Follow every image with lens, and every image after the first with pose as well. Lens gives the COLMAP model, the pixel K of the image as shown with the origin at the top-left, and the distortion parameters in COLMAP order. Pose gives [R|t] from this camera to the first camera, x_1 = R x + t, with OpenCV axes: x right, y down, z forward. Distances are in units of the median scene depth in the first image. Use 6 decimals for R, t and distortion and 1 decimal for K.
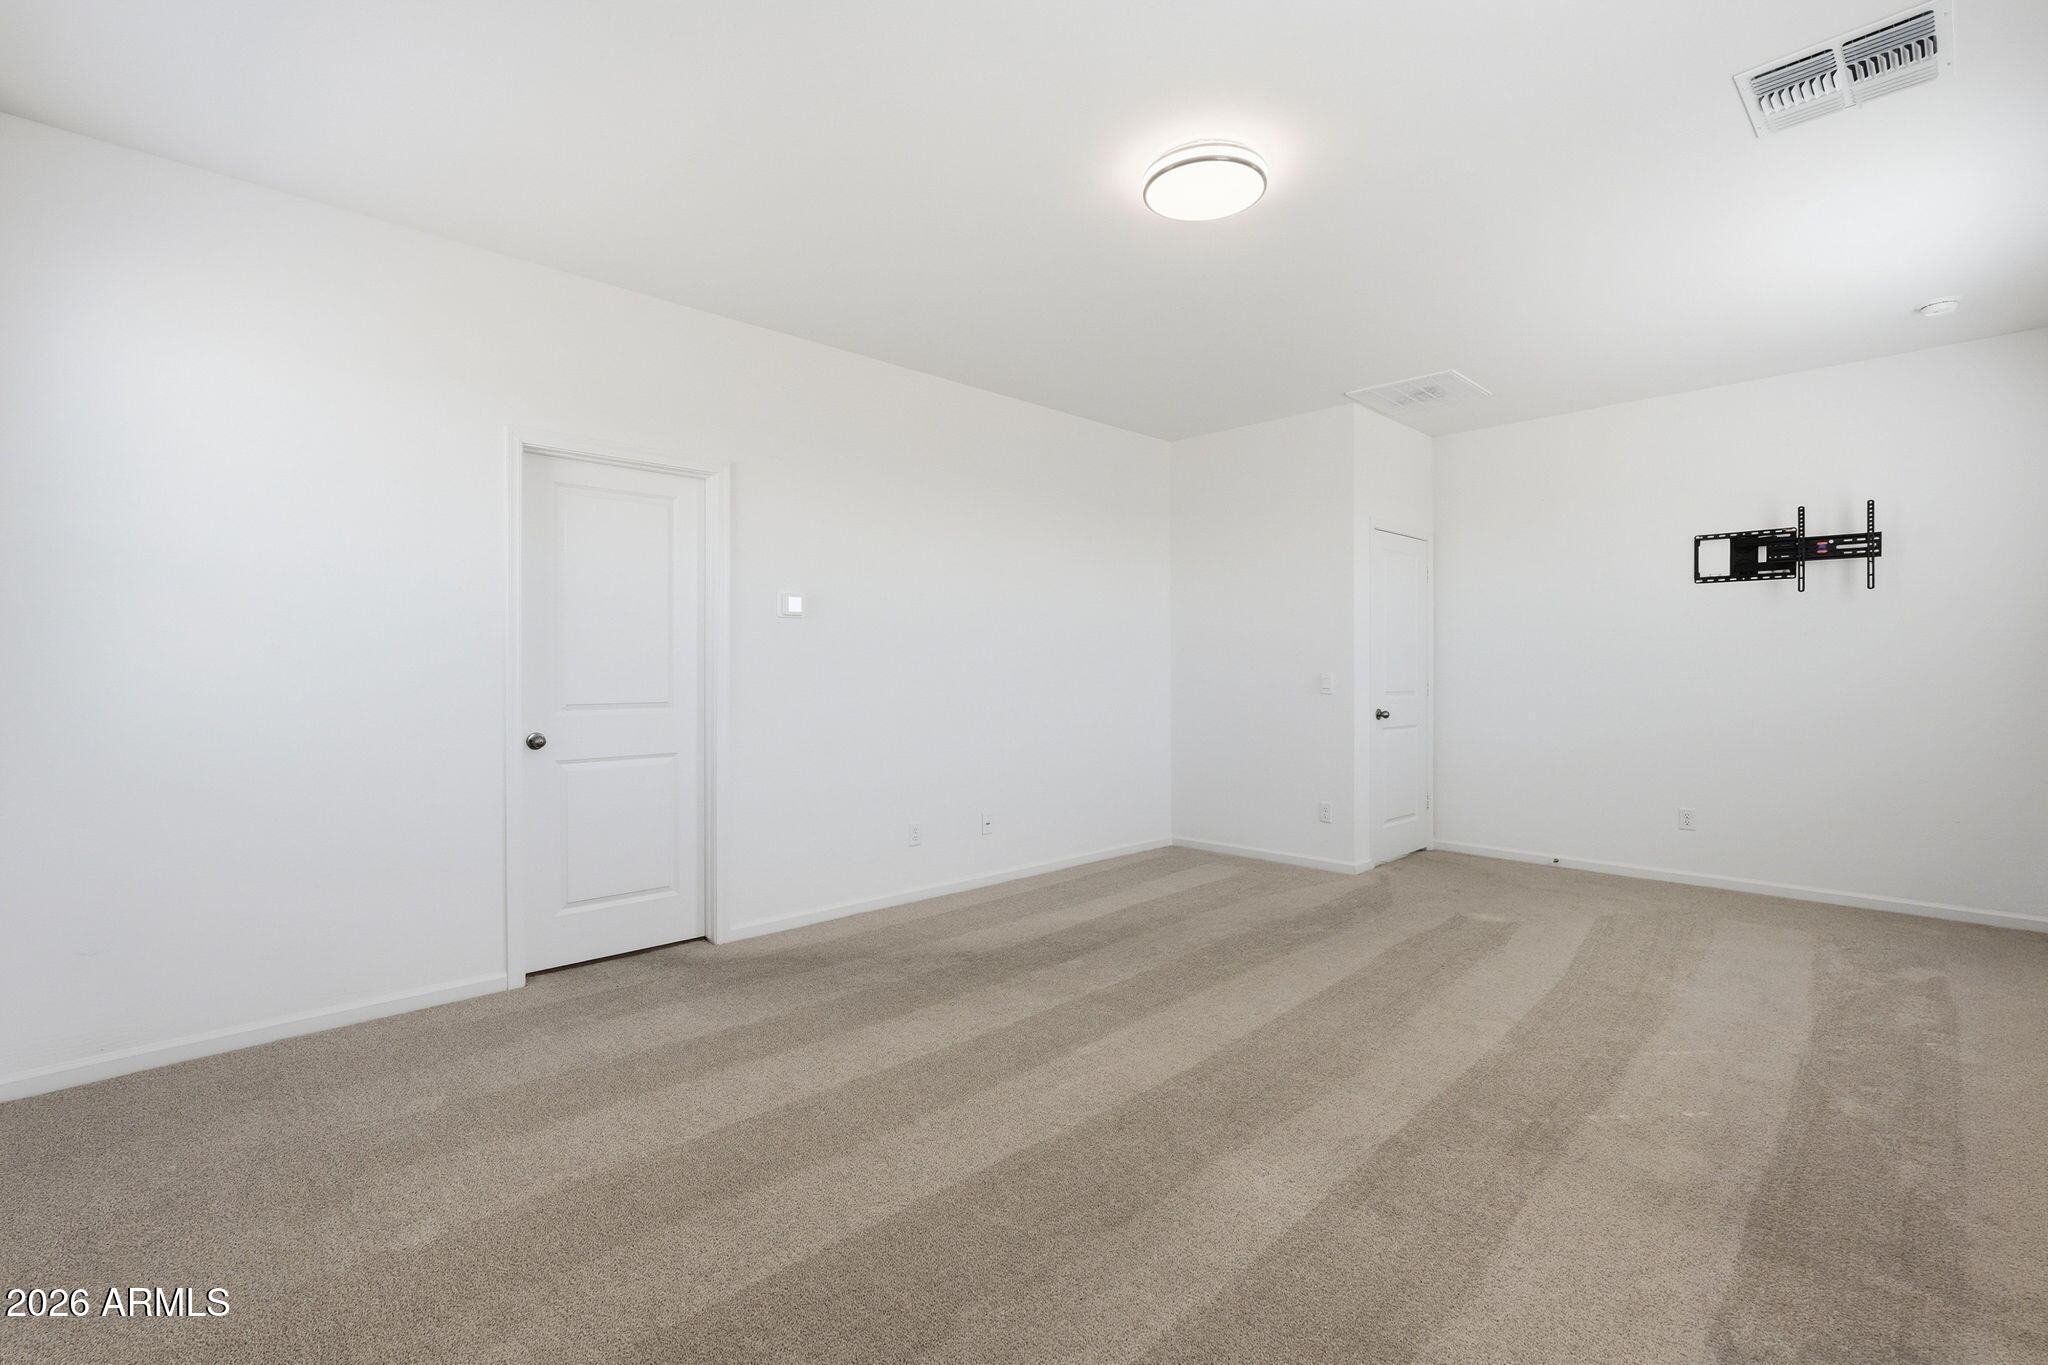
lens RADIAL K [[911.0, 0, 1030.5], [0, 911.0, 676.6], [0, 0, 1]] dist [-0.013762, 0.007110]
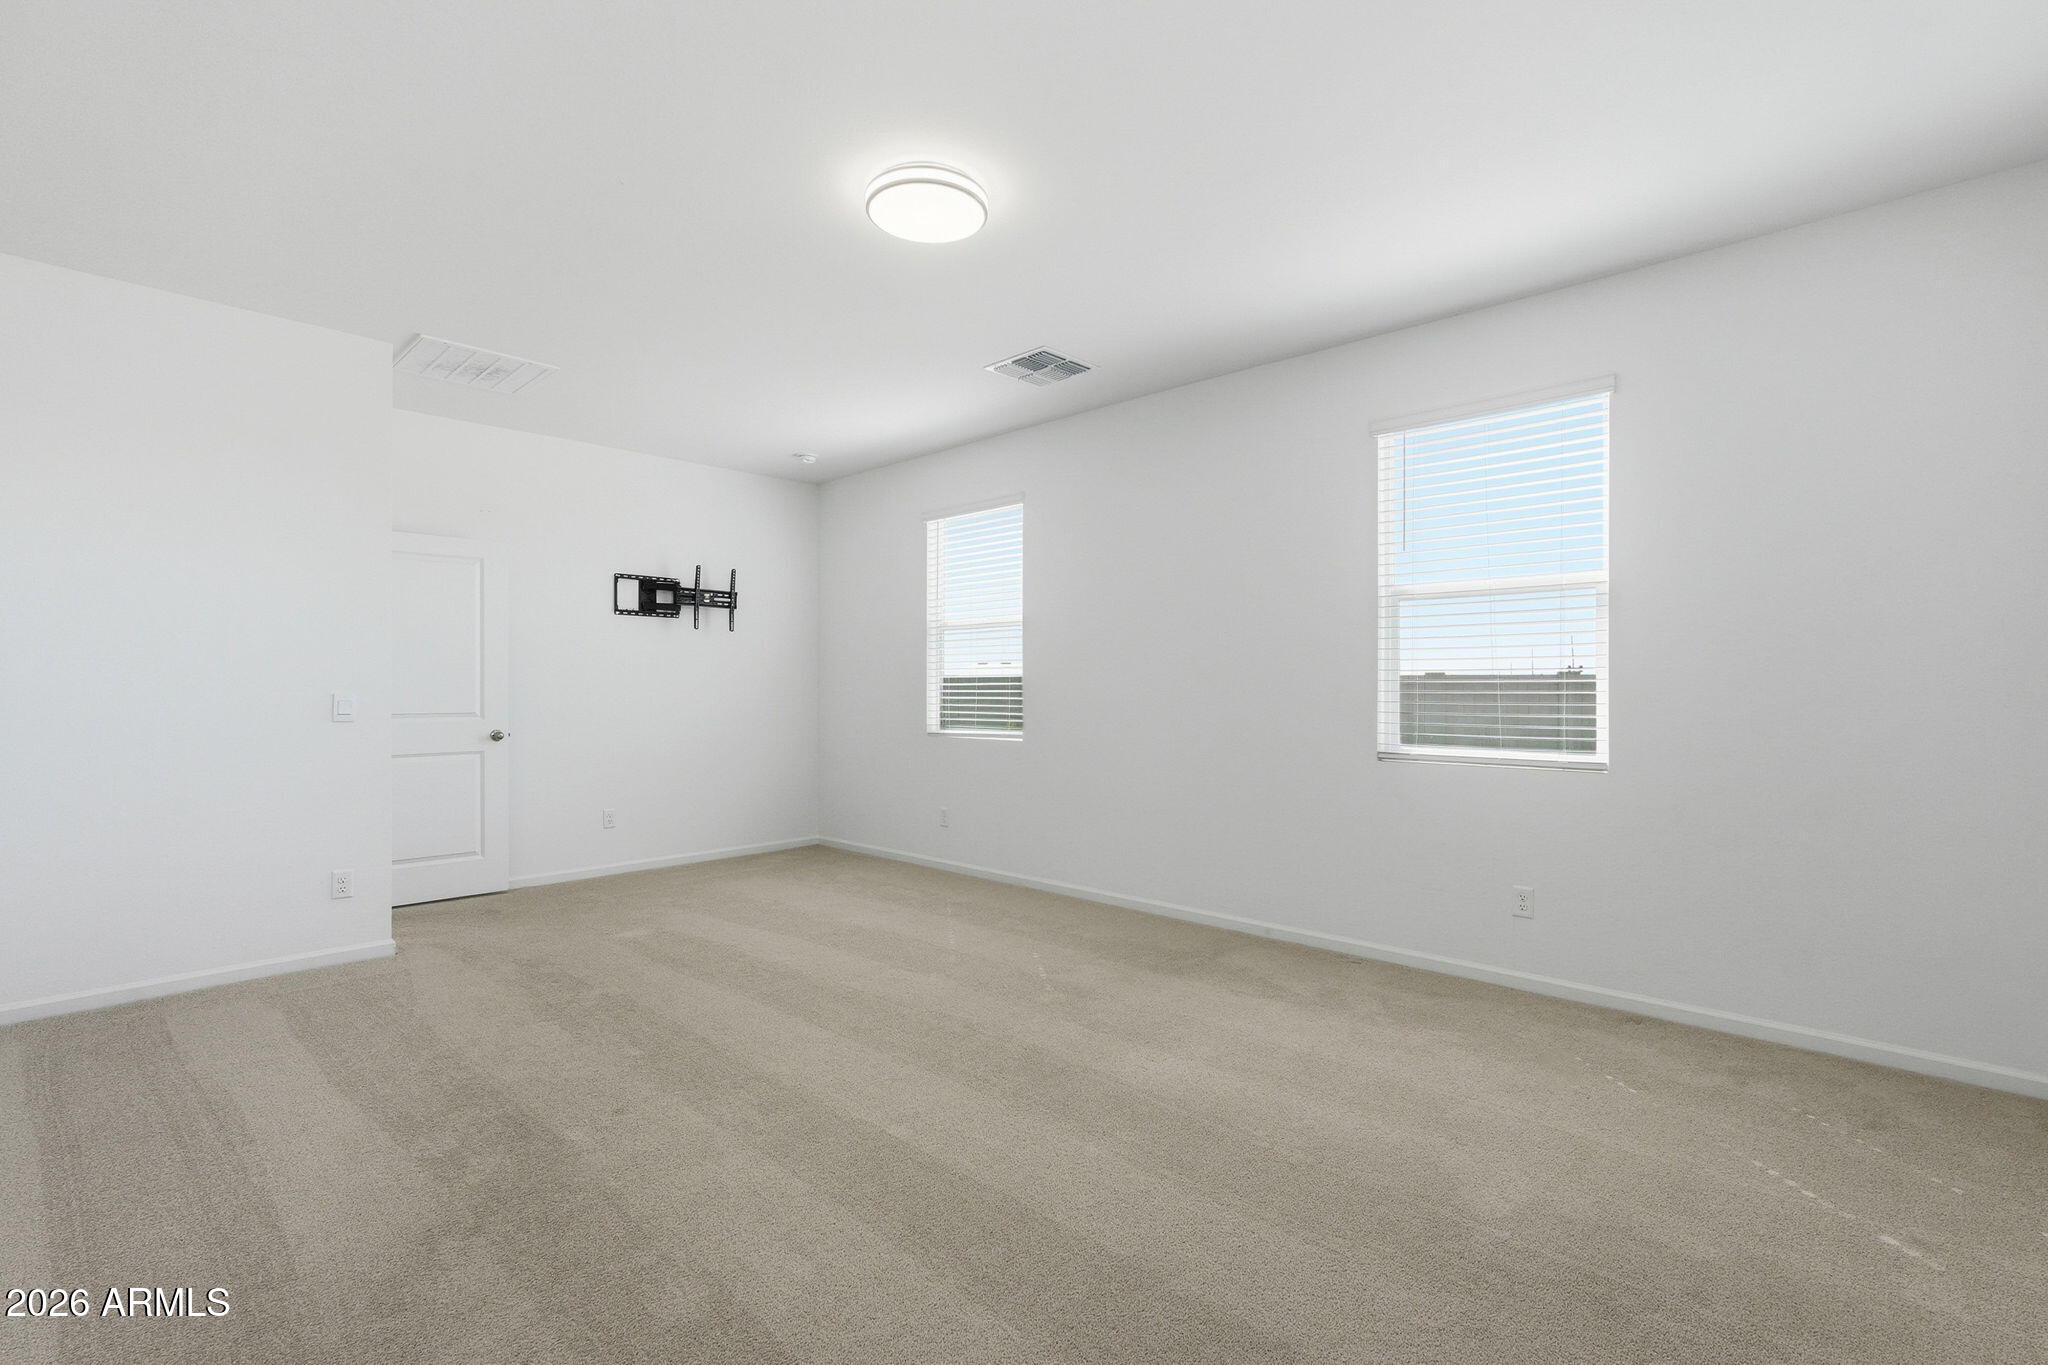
lens RADIAL K [[911.0, 0, 1031.1], [0, 911.0, 686.0], [0, 0, 1]] dist [-0.013762, 0.007110]
pose [[-0.028001, 0.002425, 0.999605, -0.462581], [0.006510, 0.999976, -0.002243, -0.004747], [-0.999587, 0.006444, -0.028016, 0.518225]]
